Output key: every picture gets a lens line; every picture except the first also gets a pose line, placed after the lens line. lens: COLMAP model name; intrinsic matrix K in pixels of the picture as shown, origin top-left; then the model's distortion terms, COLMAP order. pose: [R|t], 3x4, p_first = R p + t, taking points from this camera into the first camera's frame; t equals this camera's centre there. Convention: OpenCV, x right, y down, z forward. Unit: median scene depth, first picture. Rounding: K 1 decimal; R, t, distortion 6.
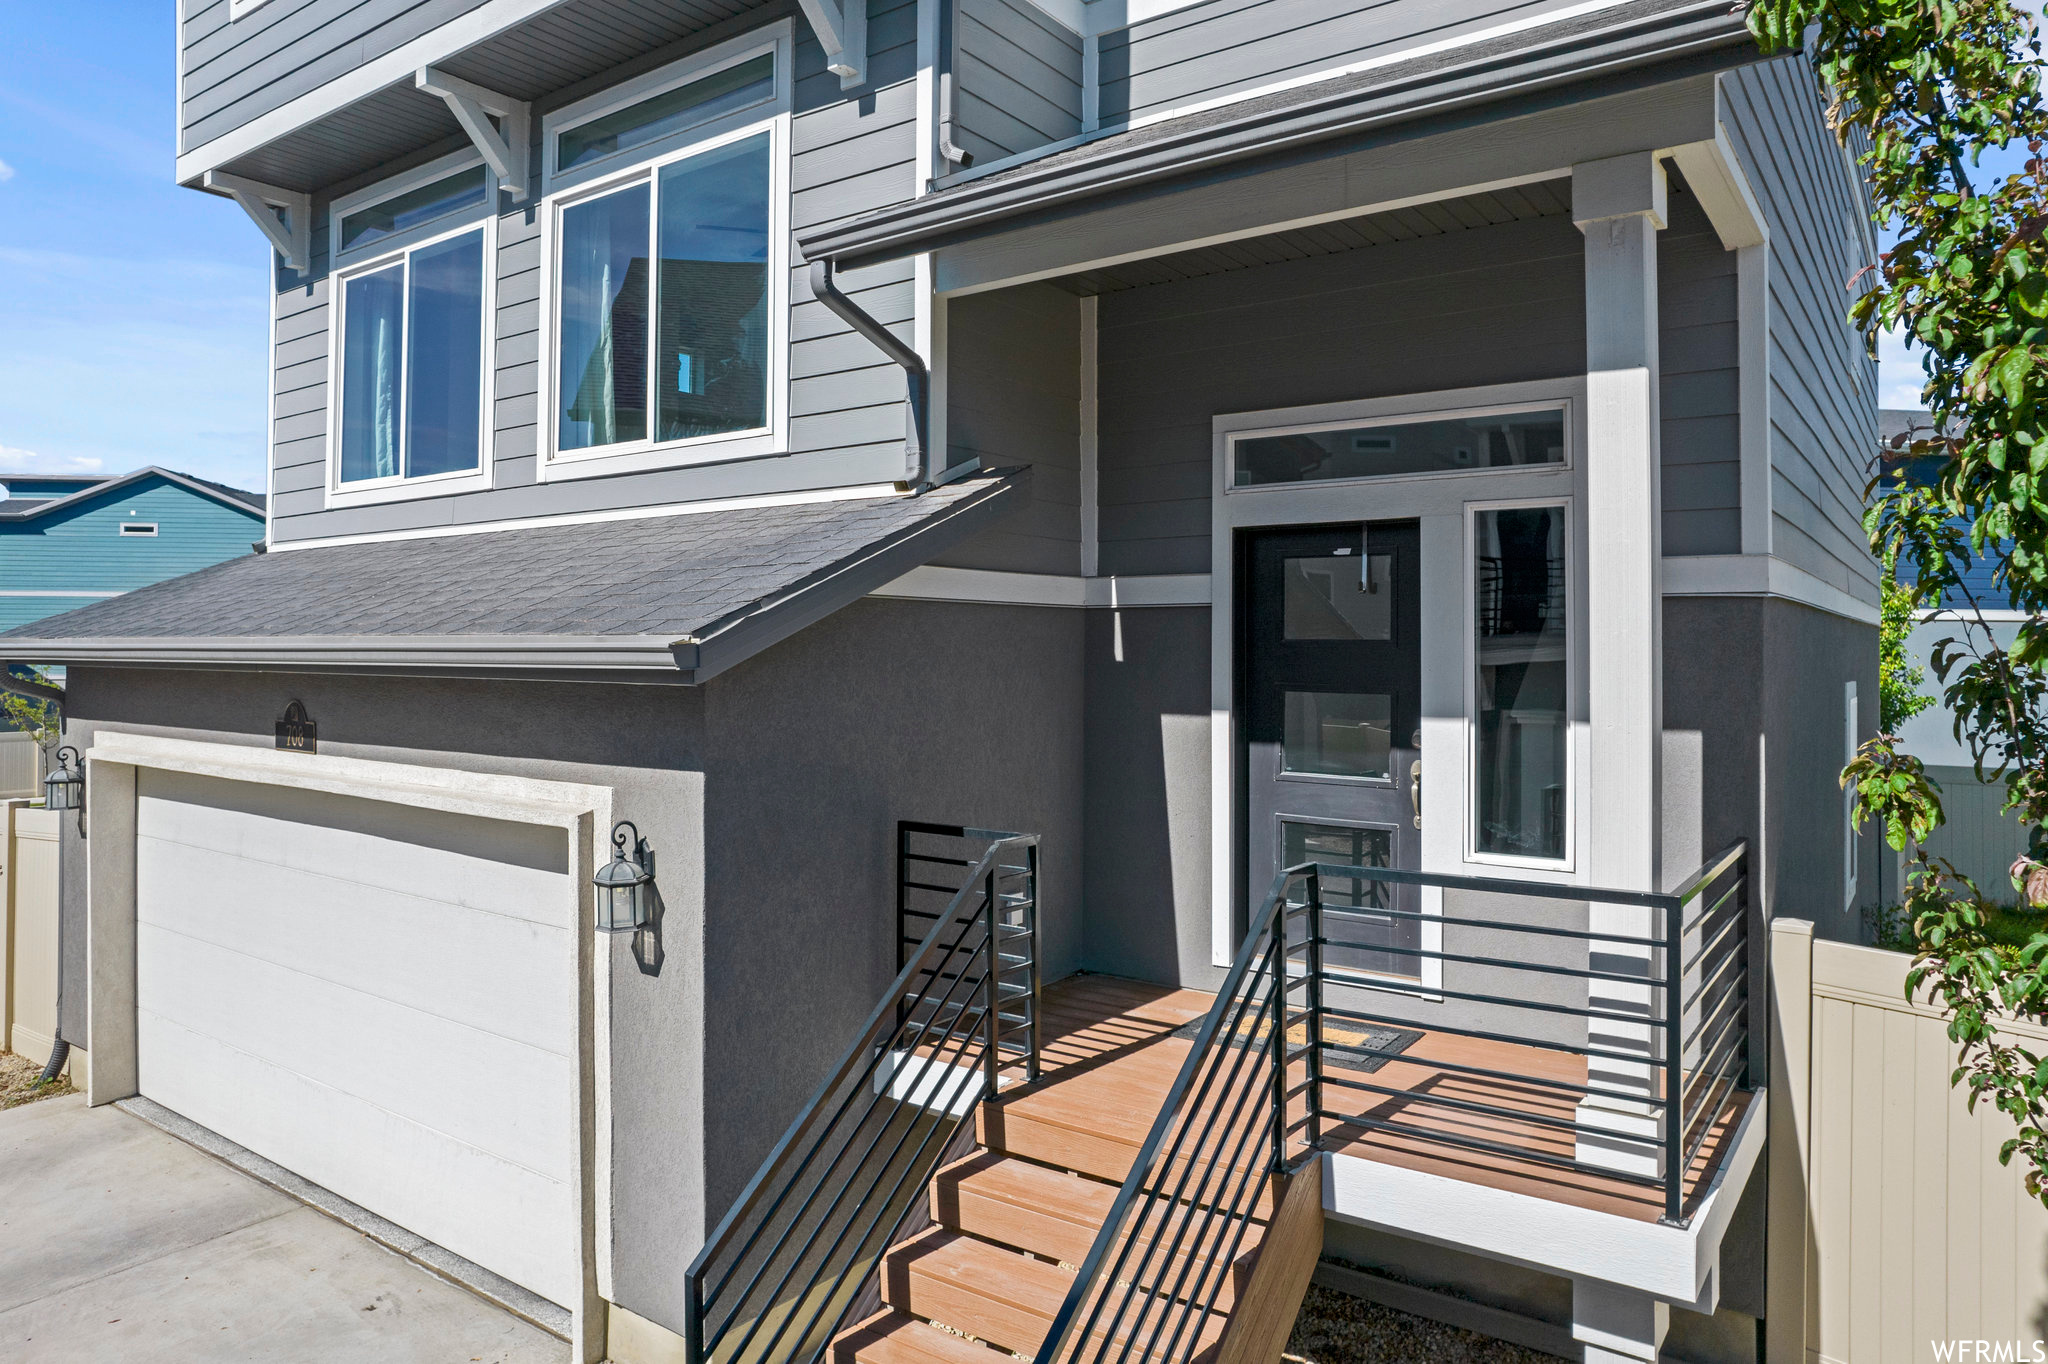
lens RADIAL K [[1310.7, 0, 1020.8], [0, 1310.7, 629.5], [0, 0, 1]] dist [-0.078577, 0.073644]
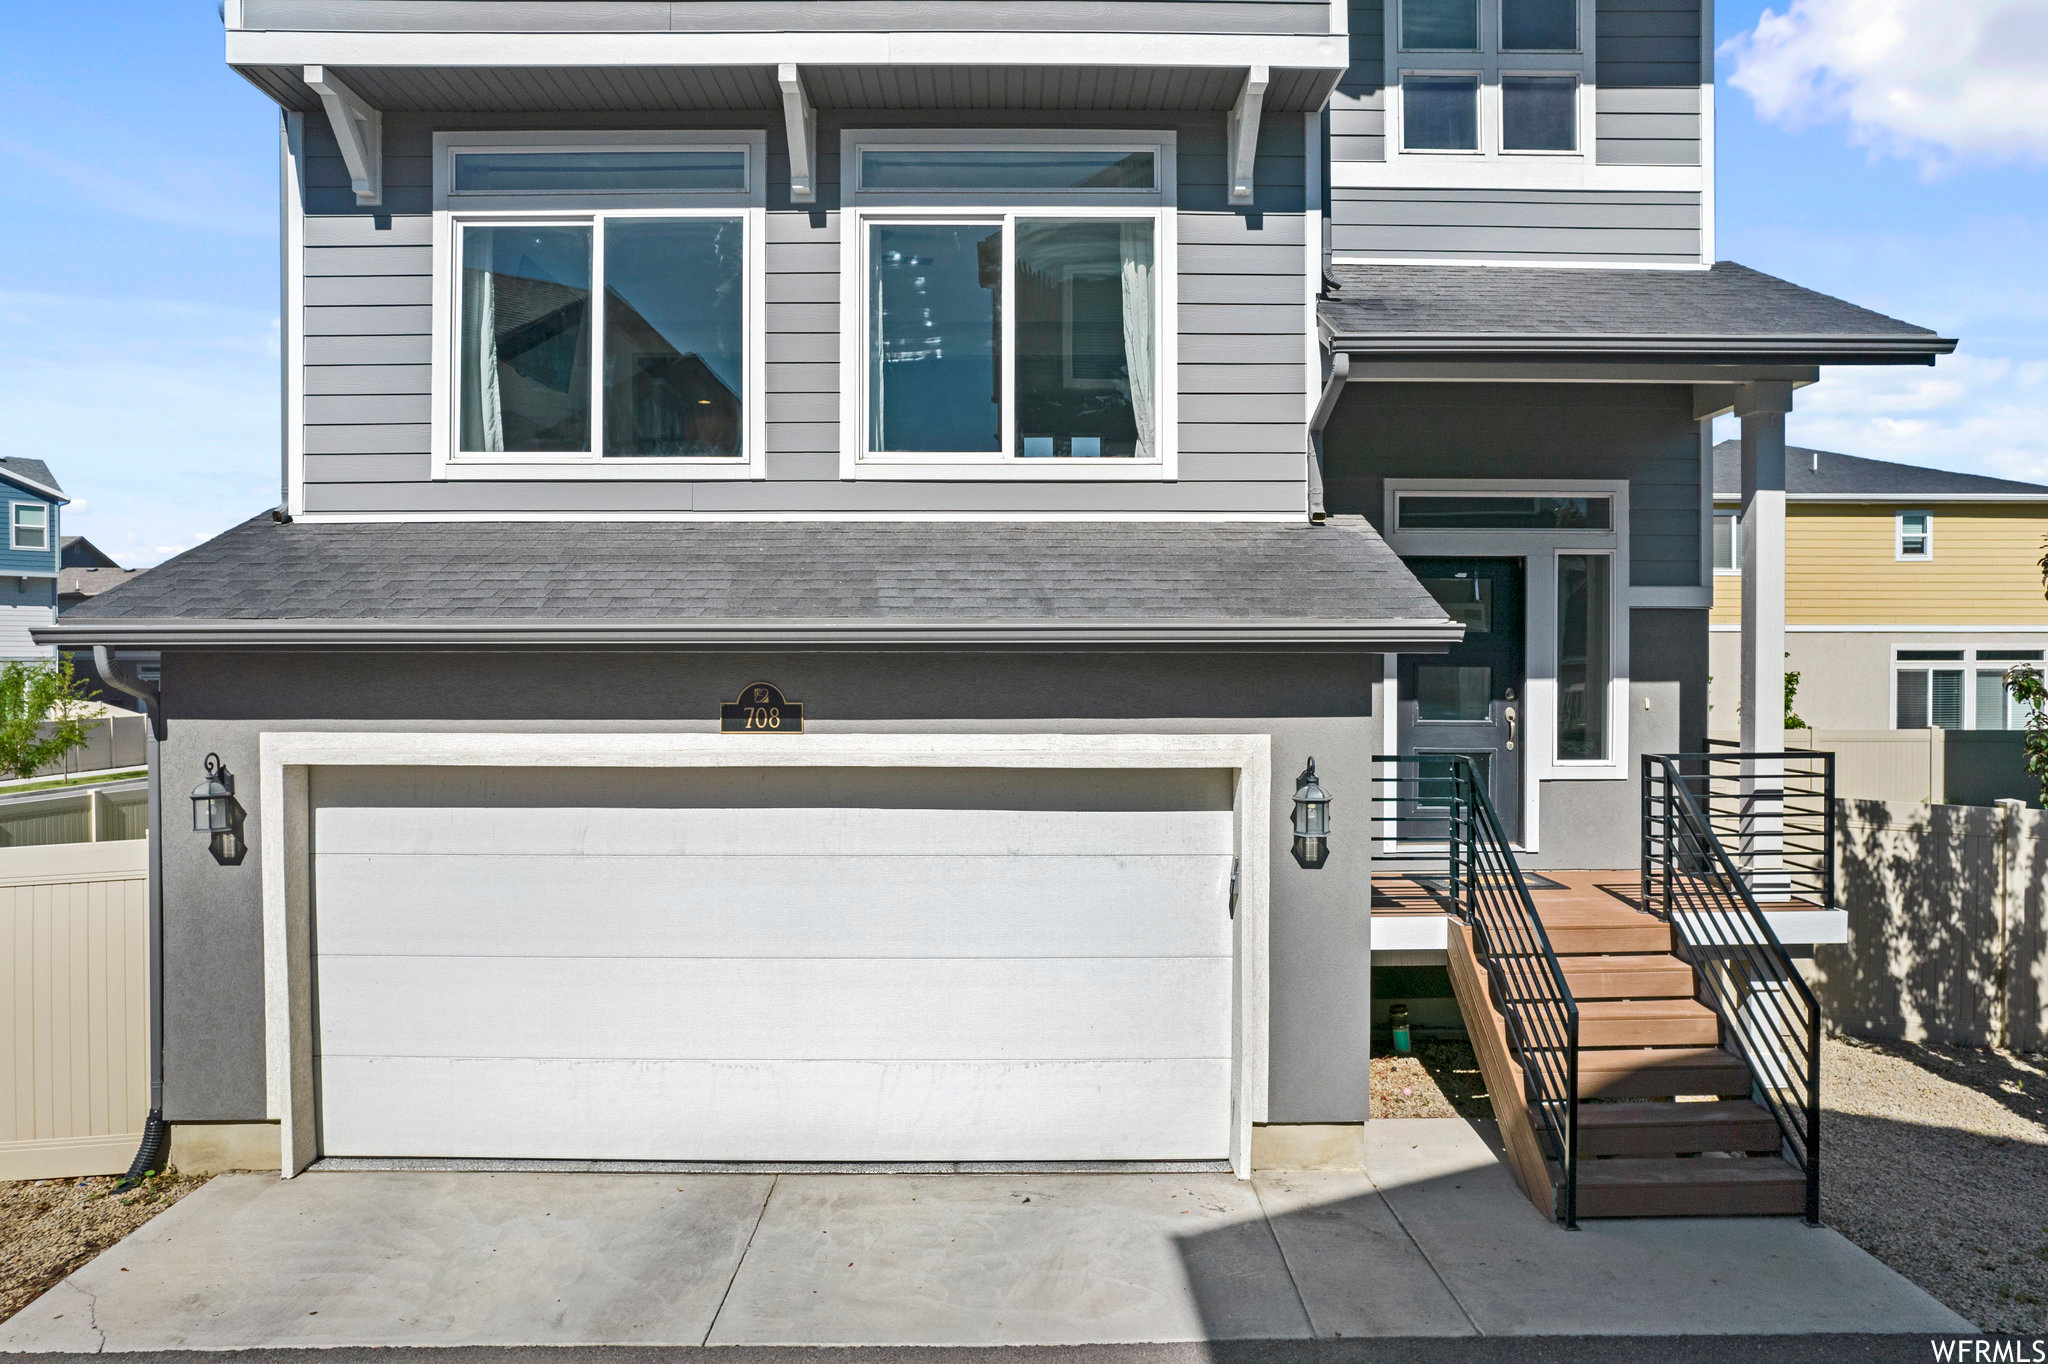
lens RADIAL K [[1282.2, 0, 985.9], [0, 1282.2, 683.6], [0, 0, 1]] dist [-0.062112, 0.042997]
pose [[0.809767, -0.012419, 0.586619, -1.113440], [-0.005618, 0.999566, 0.028916, 0.029378], [-0.586724, -0.026711, 0.809346, 0.101434]]
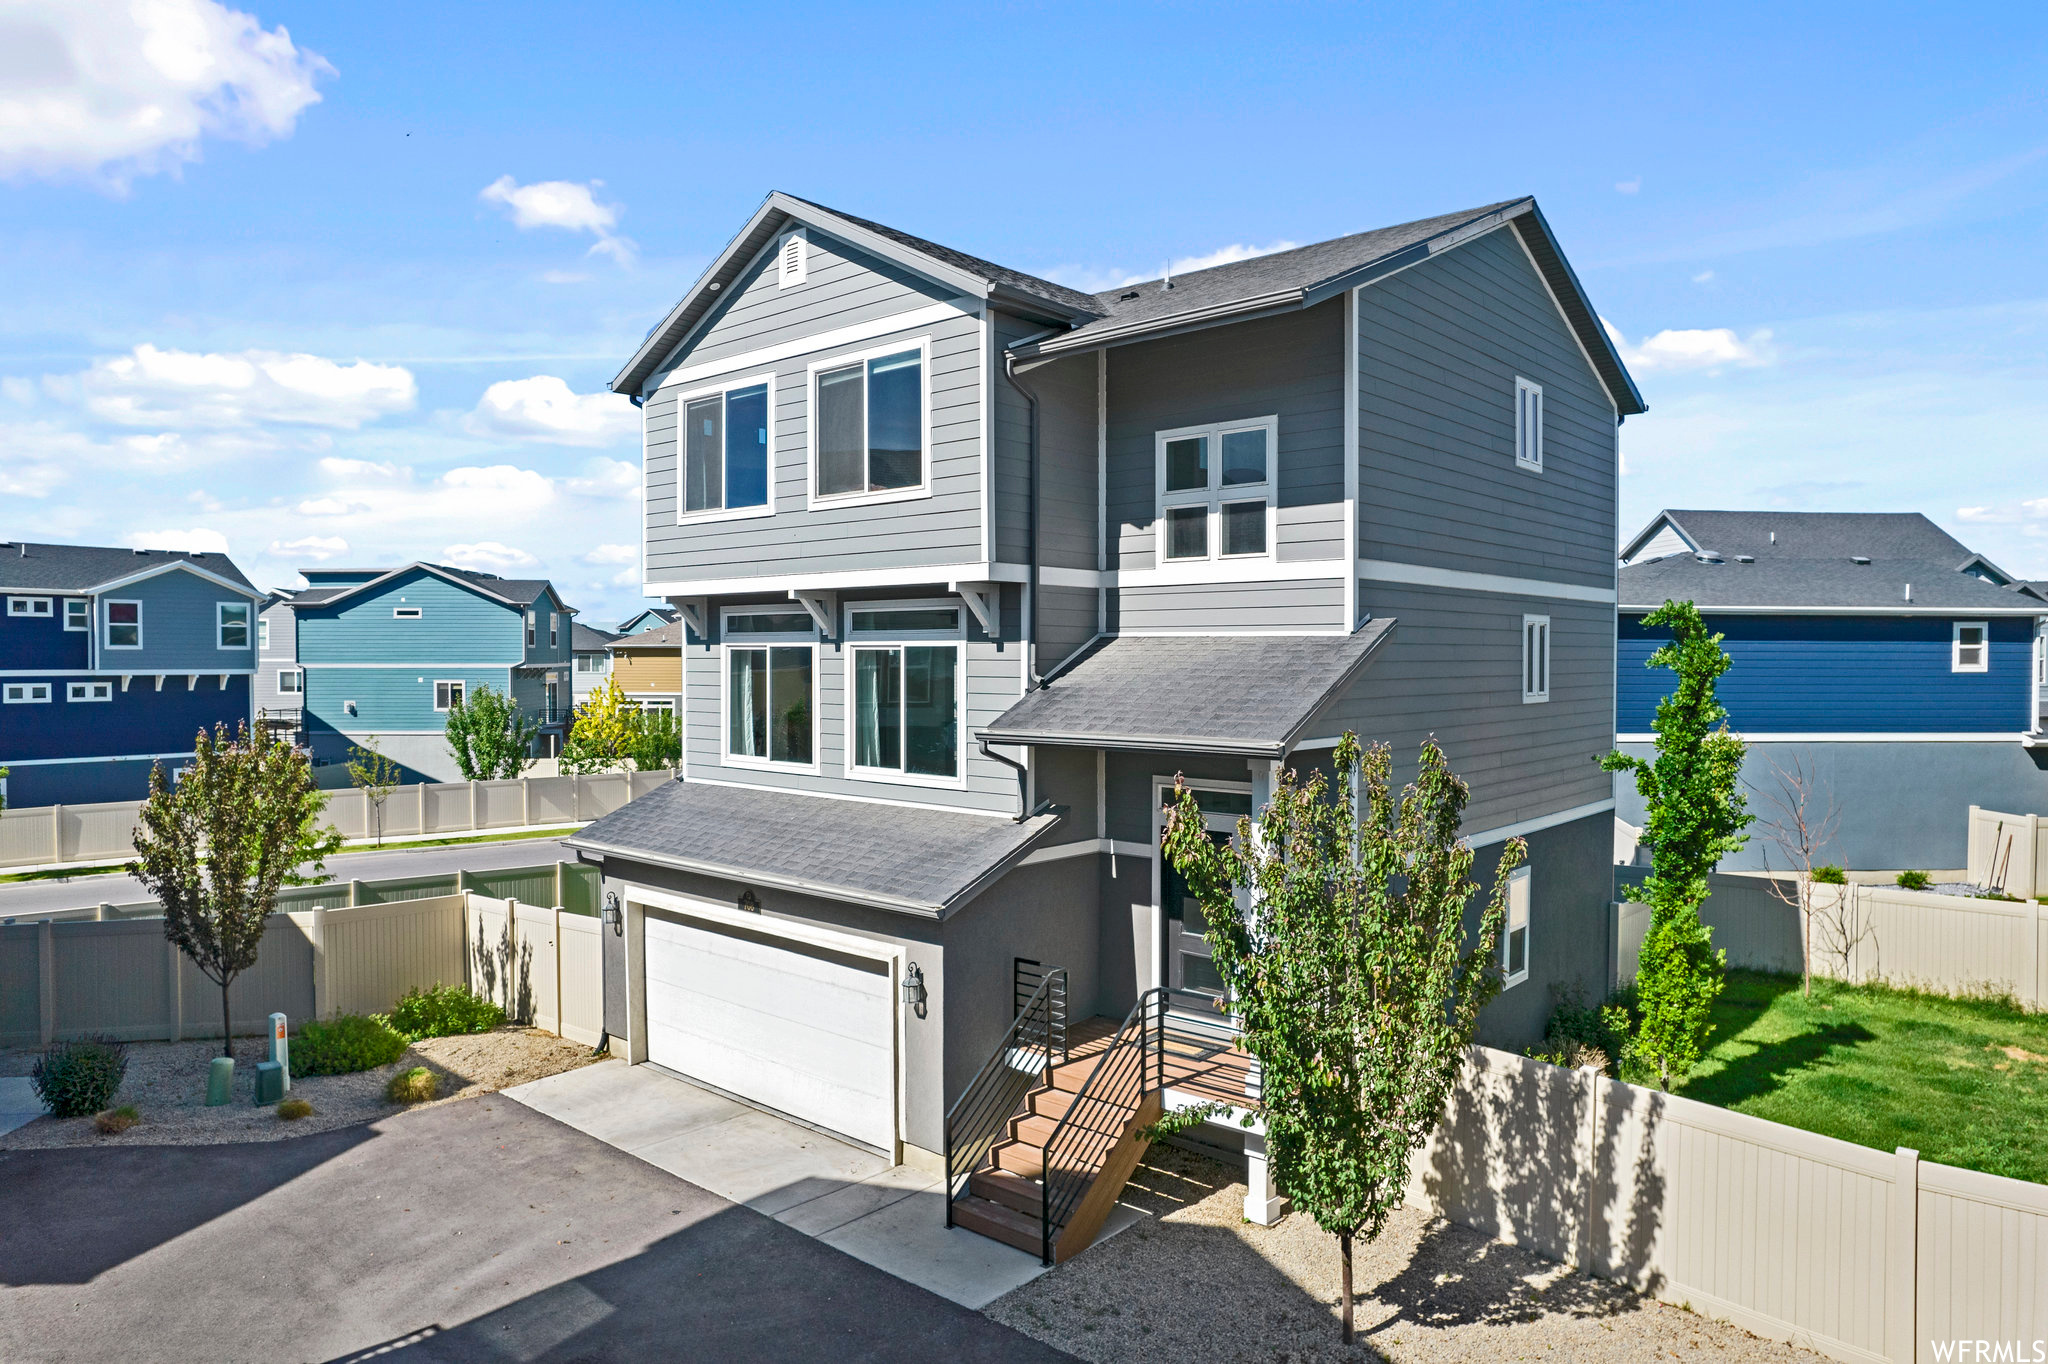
lens RADIAL K [[1287.9, 0, 1024.0], [0, 1287.9, 682.0], [0, 0, 1]] dist [-0.055961, -0.000460]
pose [[0.995403, -0.000663, -0.095777, 0.145789], [0.003972, 0.999401, 0.034364, -0.424292], [0.095697, -0.034587, 0.994809, -1.299802]]
